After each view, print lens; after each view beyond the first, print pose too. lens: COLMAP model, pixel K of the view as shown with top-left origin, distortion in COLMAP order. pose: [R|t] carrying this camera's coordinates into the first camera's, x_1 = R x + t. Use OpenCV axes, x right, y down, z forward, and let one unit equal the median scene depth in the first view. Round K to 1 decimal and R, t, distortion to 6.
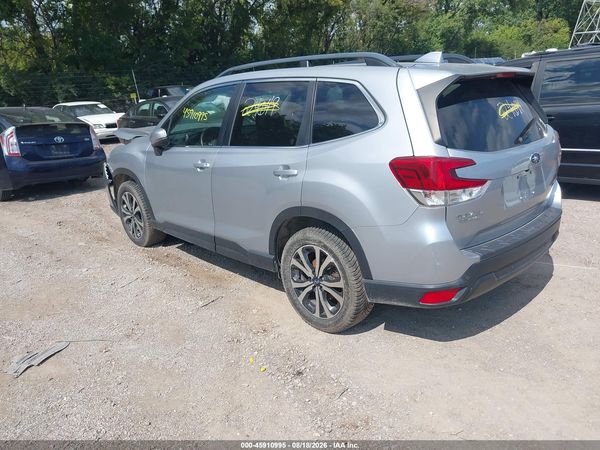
lens RADIAL K [[469.1, 0, 300.0], [0, 469.1, 240.8], [0, 0, 1]] dist [0.007198, 0.007030]
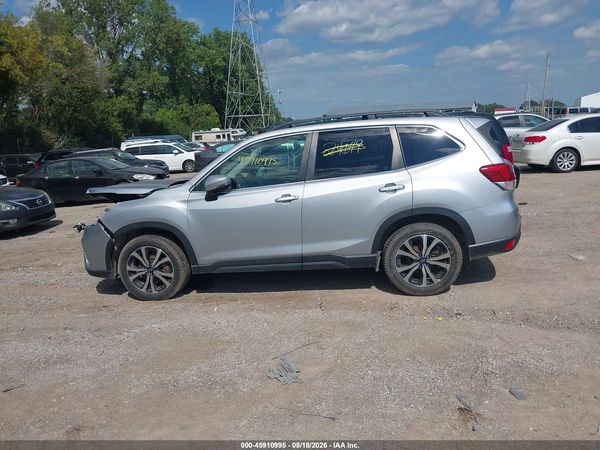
lens RADIAL K [[467.7, 0, 300.0], [0, 467.7, 225.0], [0, 0, 1]] dist [0.002593, 0.001440]
pose [[0.792528, -0.120949, 0.597721, -1.069959], [0.228217, 0.967738, -0.106774, 0.046758], [-0.565523, 0.221032, 0.794562, 0.052636]]
